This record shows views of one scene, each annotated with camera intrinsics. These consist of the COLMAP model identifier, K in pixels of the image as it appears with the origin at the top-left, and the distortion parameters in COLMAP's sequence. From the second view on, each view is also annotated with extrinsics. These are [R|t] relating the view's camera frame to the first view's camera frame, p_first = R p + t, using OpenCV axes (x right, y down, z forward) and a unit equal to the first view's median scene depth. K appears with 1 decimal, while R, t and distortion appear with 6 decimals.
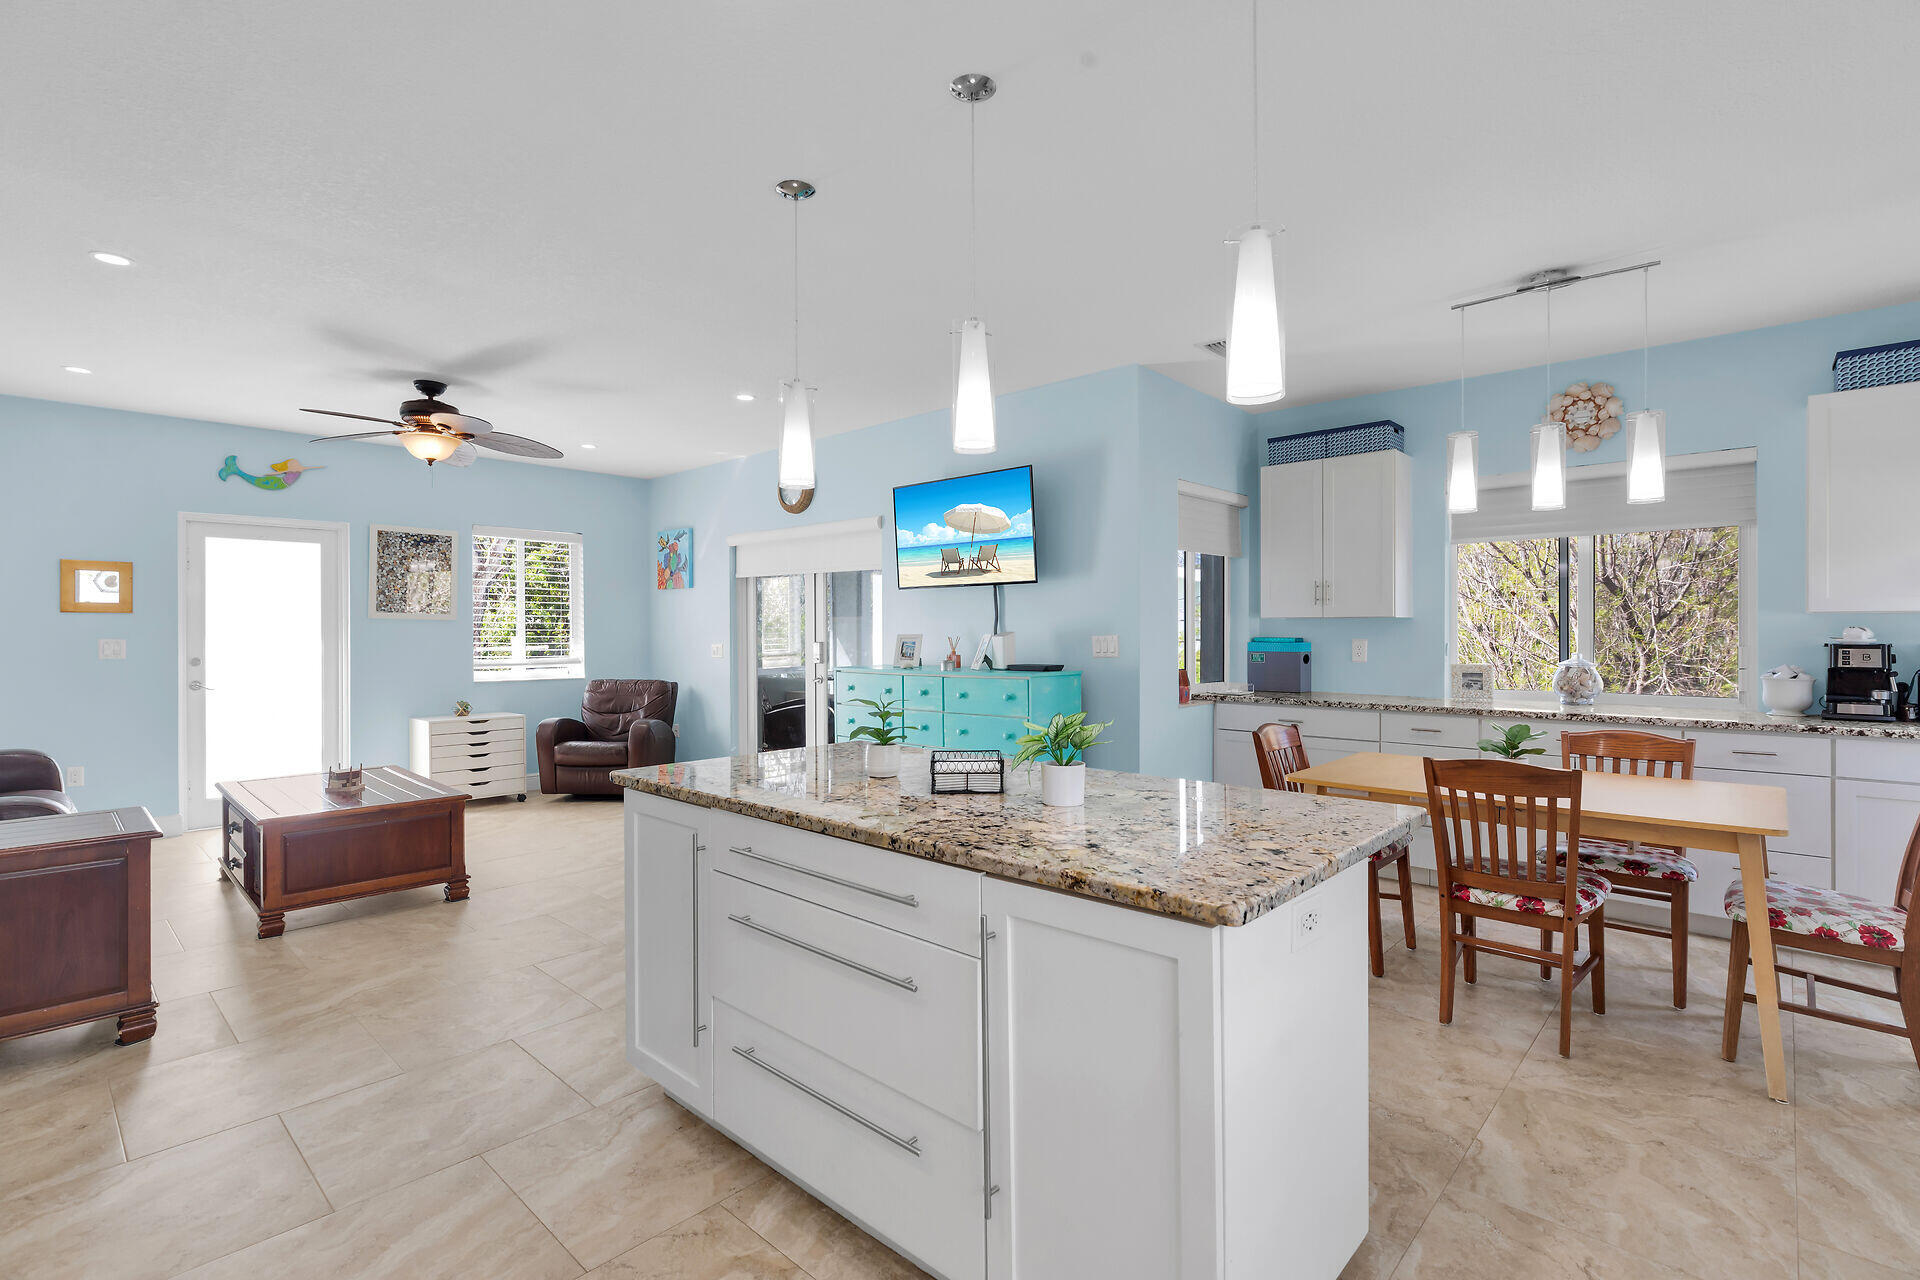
lens RADIAL K [[902.8, 0, 961.1], [0, 902.8, 632.8], [0, 0, 1]] dist [-0.005756, 0.003029]
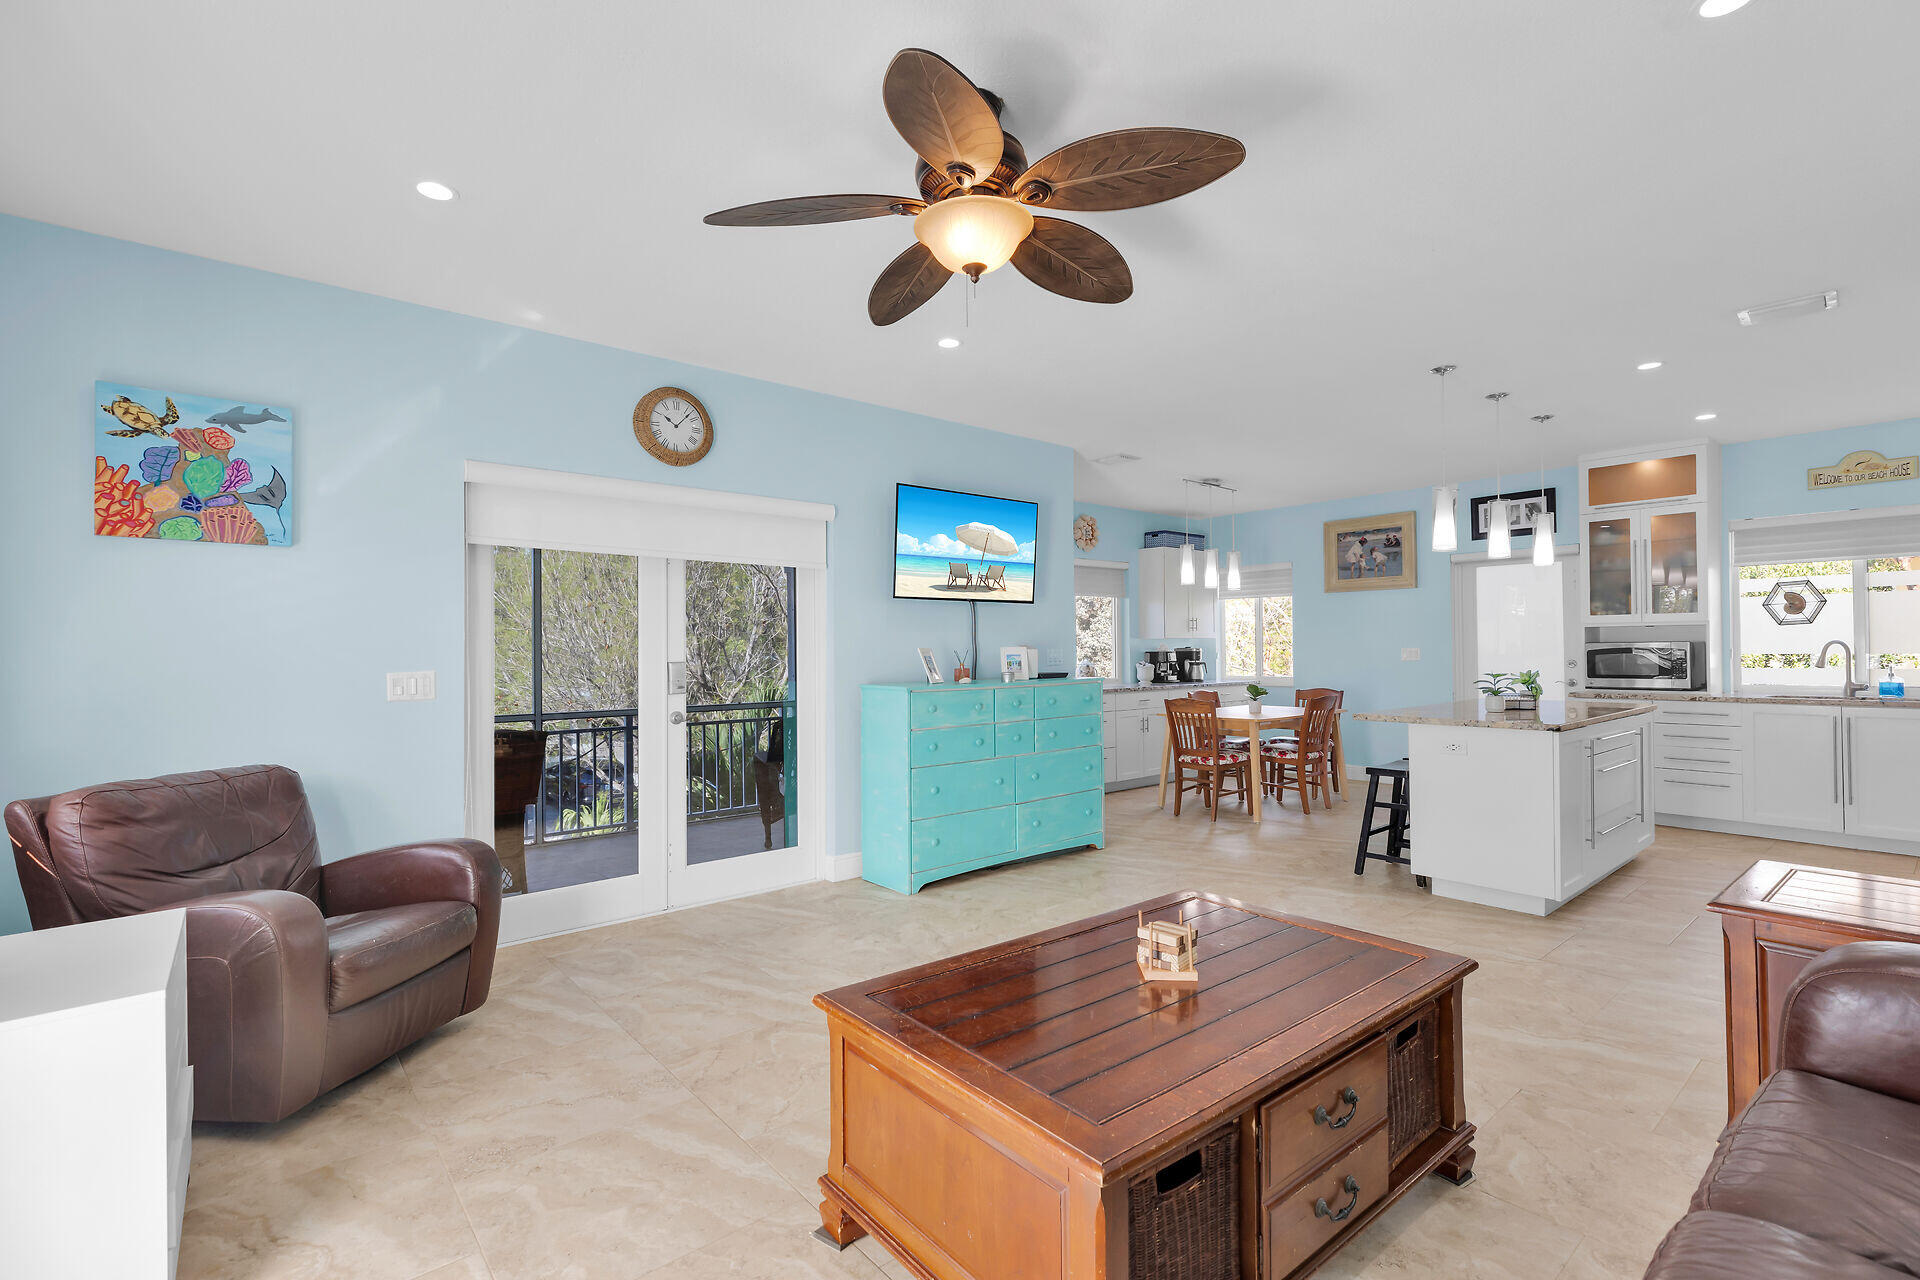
lens RADIAL K [[864.7, 0, 966.6], [0, 864.7, 641.0], [0, 0, 1]] dist [0.007633, -0.000395]
pose [[0.108746, 0.013052, 0.993984, -0.984027], [0.011427, 0.999831, -0.014379, 0.007840], [-0.994004, 0.012922, 0.108579, 0.906072]]
